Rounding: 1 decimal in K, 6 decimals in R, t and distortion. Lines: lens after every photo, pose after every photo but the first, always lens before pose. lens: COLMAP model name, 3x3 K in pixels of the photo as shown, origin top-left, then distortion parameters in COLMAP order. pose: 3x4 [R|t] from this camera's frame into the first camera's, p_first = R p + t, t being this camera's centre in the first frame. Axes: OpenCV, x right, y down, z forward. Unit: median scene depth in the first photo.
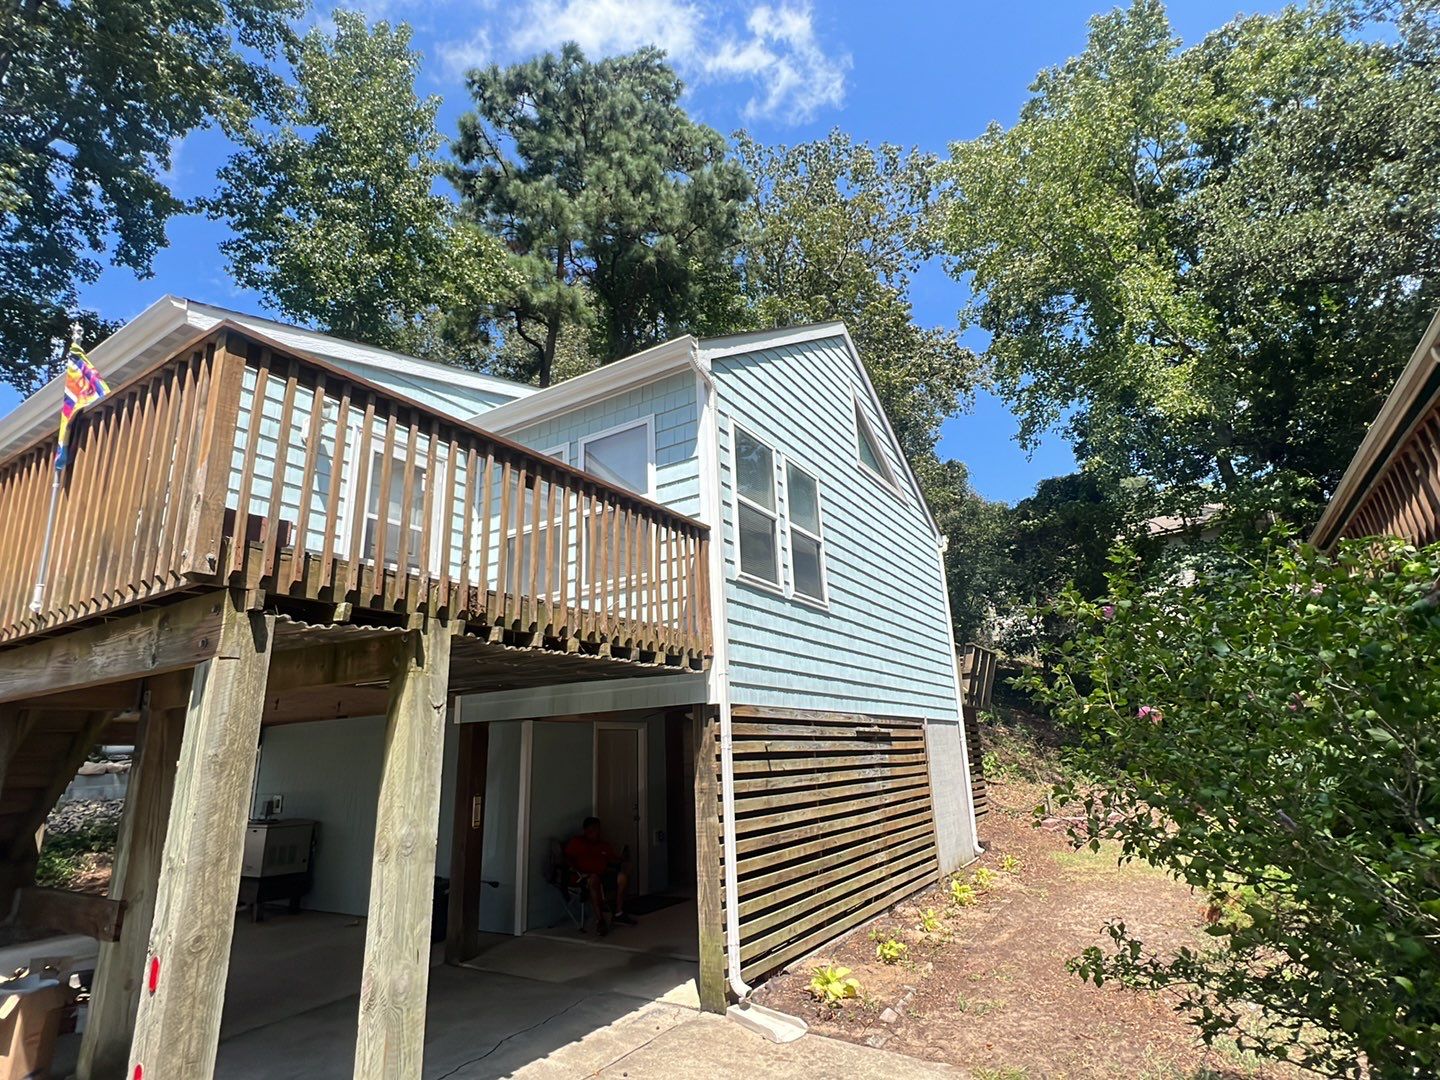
lens RADIAL K [[734.6, 0, 700.8], [0, 734.6, 559.0], [0, 0, 1]] dist [0.018925, 0.000190]
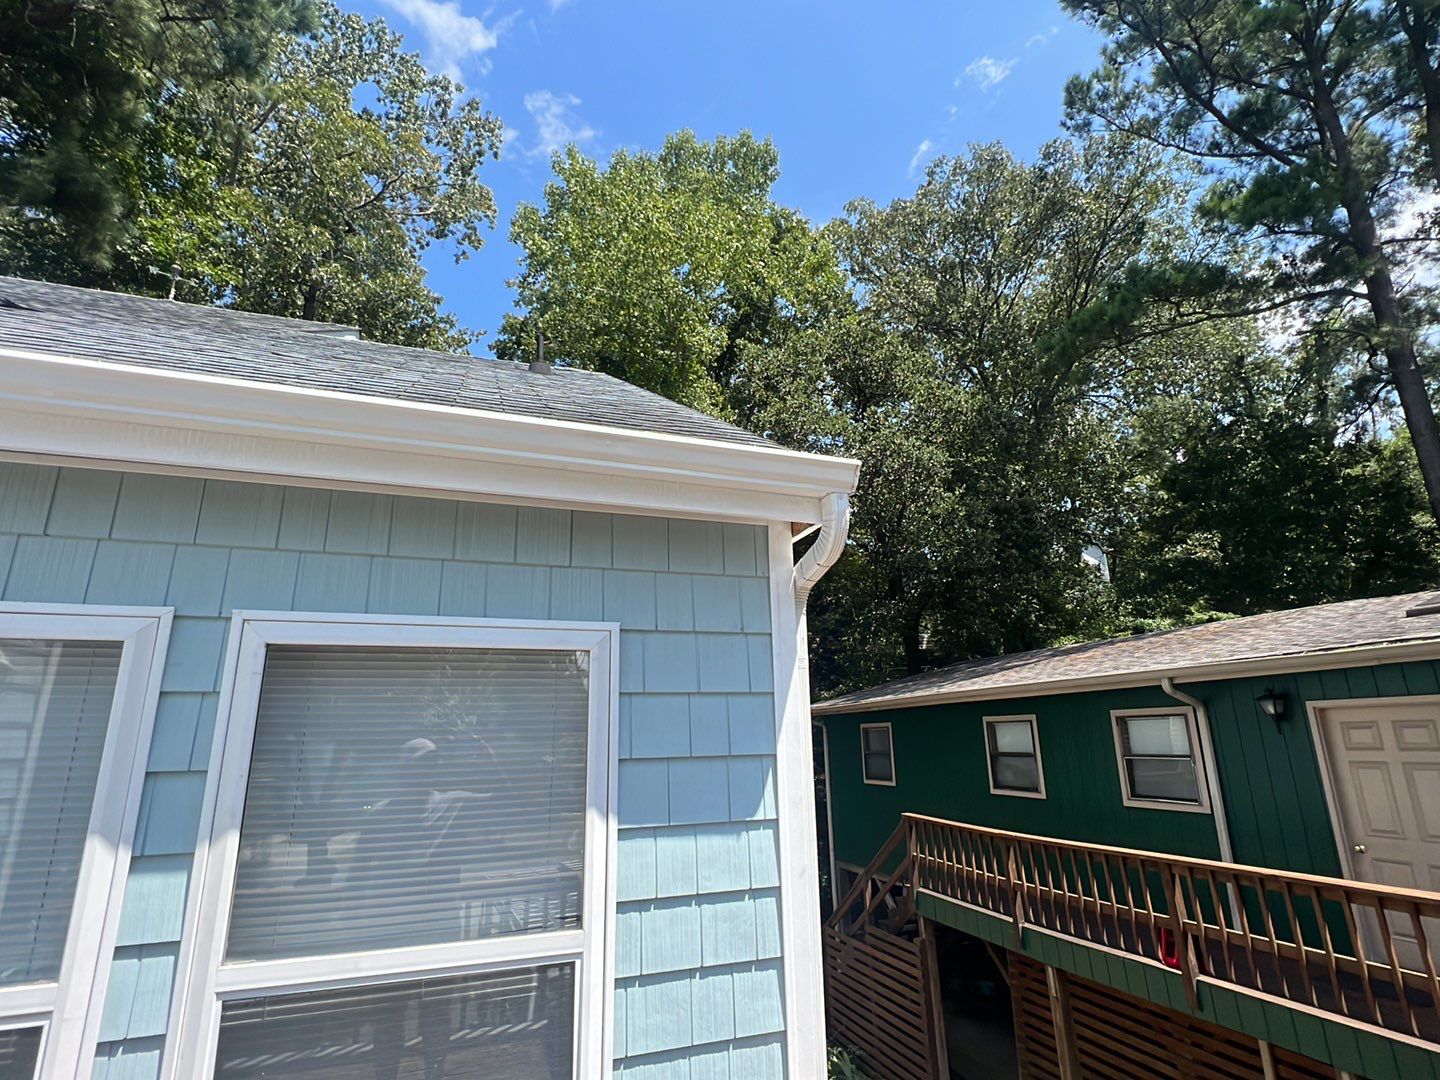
lens RADIAL K [[733.2, 0, 723.2], [0, 733.2, 537.5], [0, 0, 1]] dist [-0.005309, 0.000603]
pose [[0.598501, 0.230566, 0.767226, -0.276902], [-0.206388, 0.969739, -0.130425, -0.201282], [-0.774080, -0.080287, 0.627976, 0.768329]]
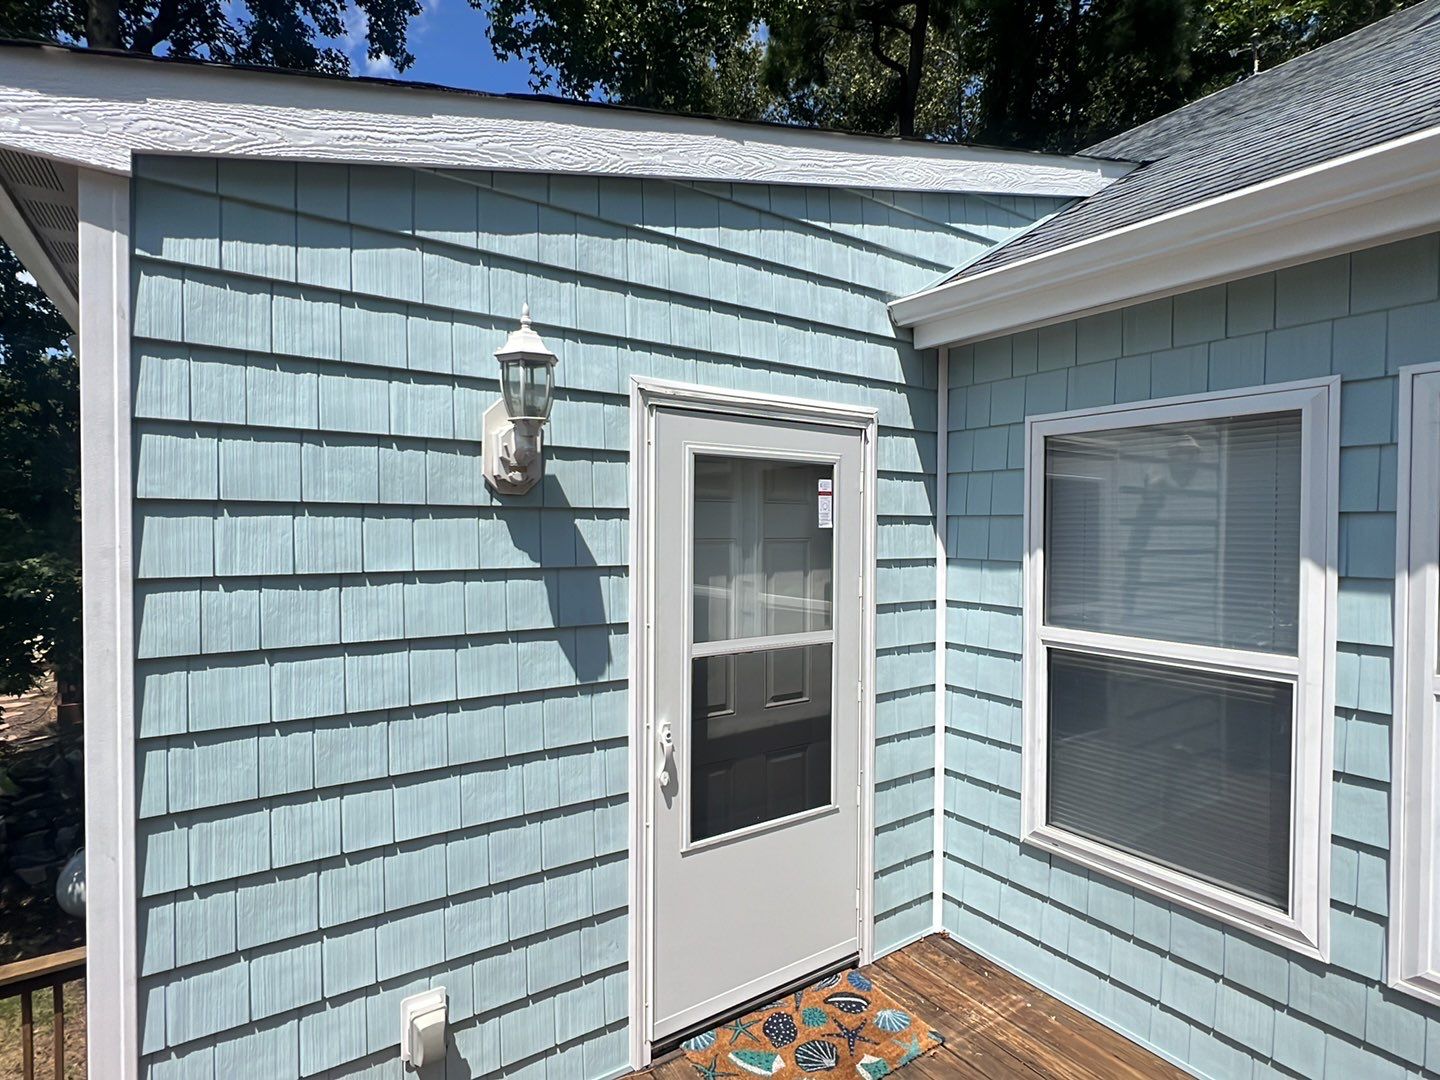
lens RADIAL K [[735.0, 0, 720.8], [0, 735.0, 538.9], [0, 0, 1]] dist [-0.002688, 0.001316]
pose [[0.925302, 0.041995, -0.376899, -0.306095], [0.064153, 0.962192, 0.264710, -0.201838], [0.373765, -0.269116, 0.887624, 0.704008]]
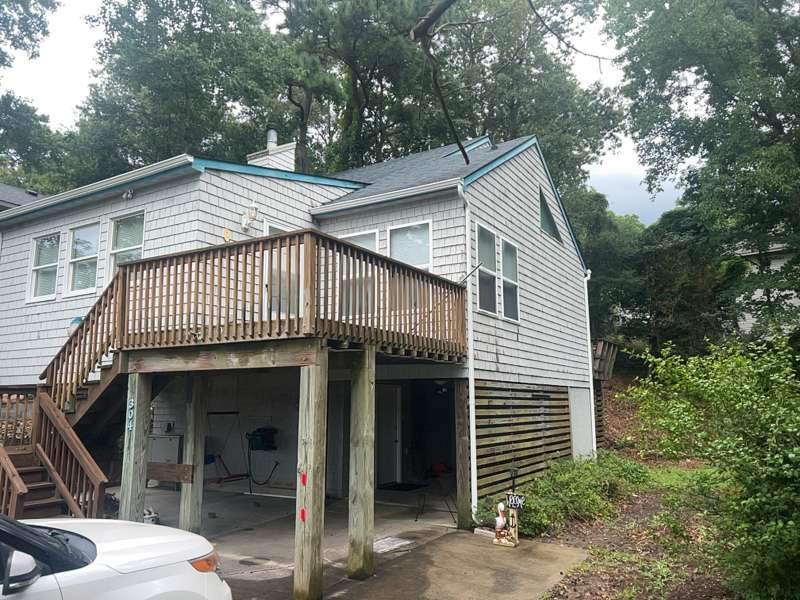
lens RADIAL K [[613.7, 0, 400.0], [0, 613.7, 300.0], [0, 0, 1]] dist [0.061477, -0.109846]
pose [[0.998897, 0.033234, 0.033171, -0.186994], [-0.036136, 0.995186, 0.091097, -0.130088], [-0.029983, -0.092195, 0.995289, -0.496408]]
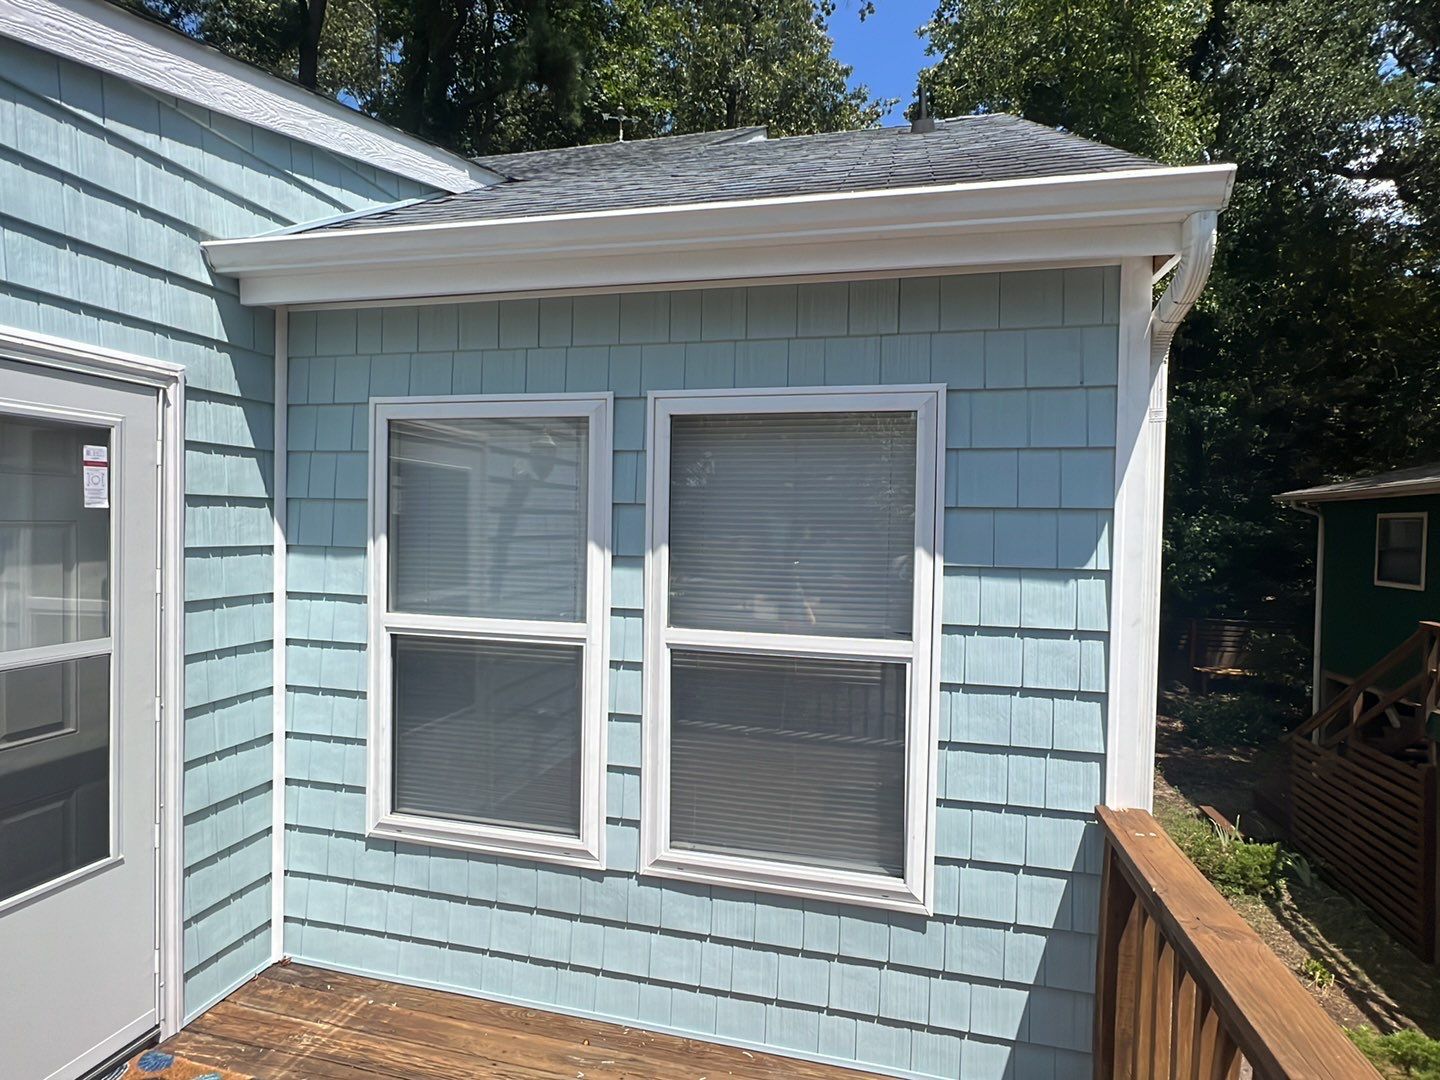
lens RADIAL K [[735.0, 0, 720.8], [0, 735.0, 538.9], [0, 0, 1]] dist [-0.002688, 0.001316]
pose [[0.938007, 0.041917, 0.344071, -0.262080], [-0.135226, 0.958255, 0.251913, -0.200180], [-0.319149, -0.282824, 0.904519, 0.710376]]
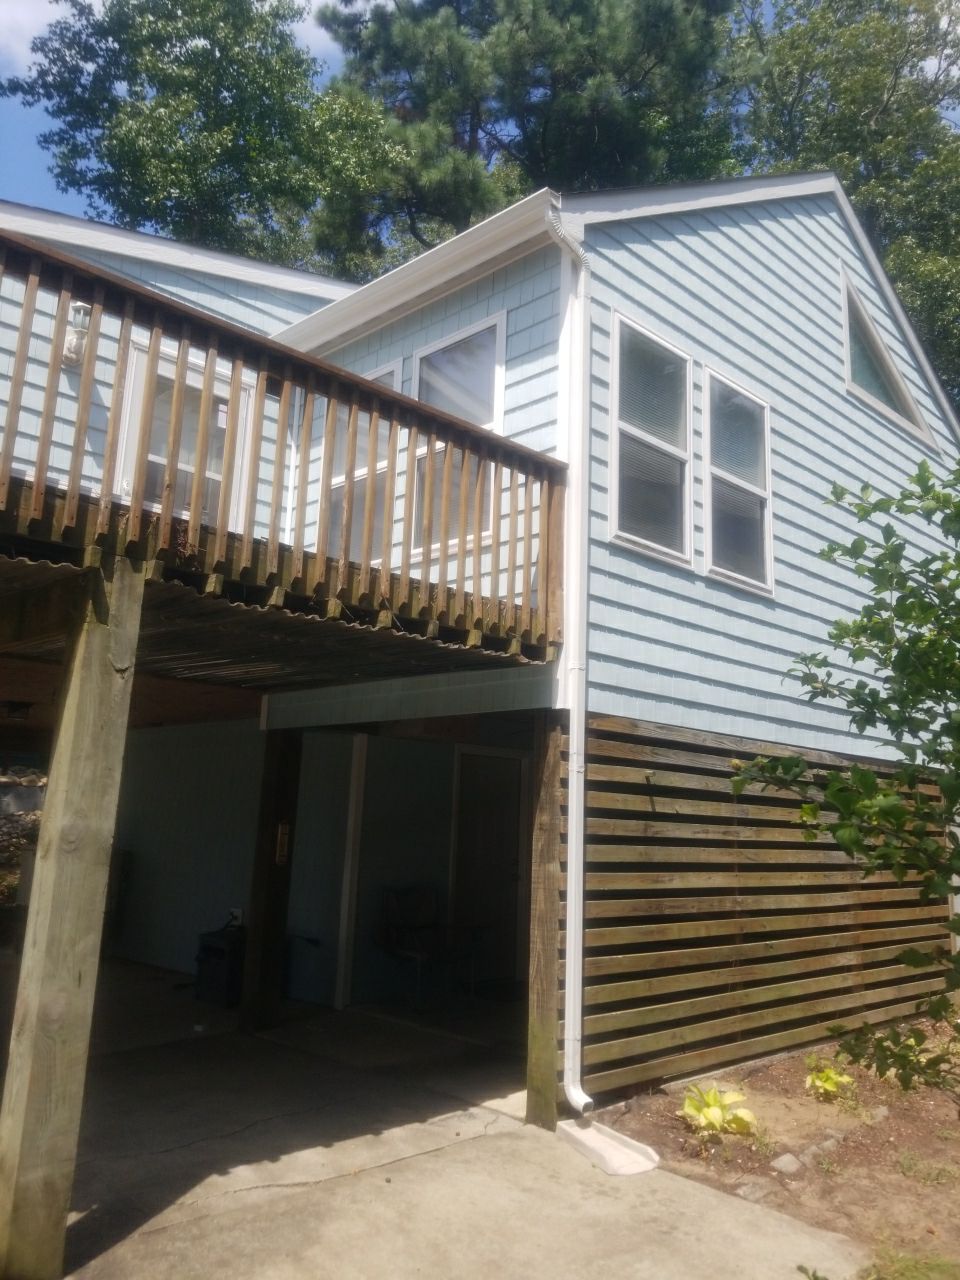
lens RADIAL K [[992.7, 0, 482.6], [0, 992.7, 604.0], [0, 0, 1]] dist [0.108870, -0.142876]
pose [[0.977003, 0.022735, -0.212010, 0.126178], [-0.012992, 0.998799, 0.047239, 0.042003], [0.212829, -0.043398, 0.976125, 0.031136]]
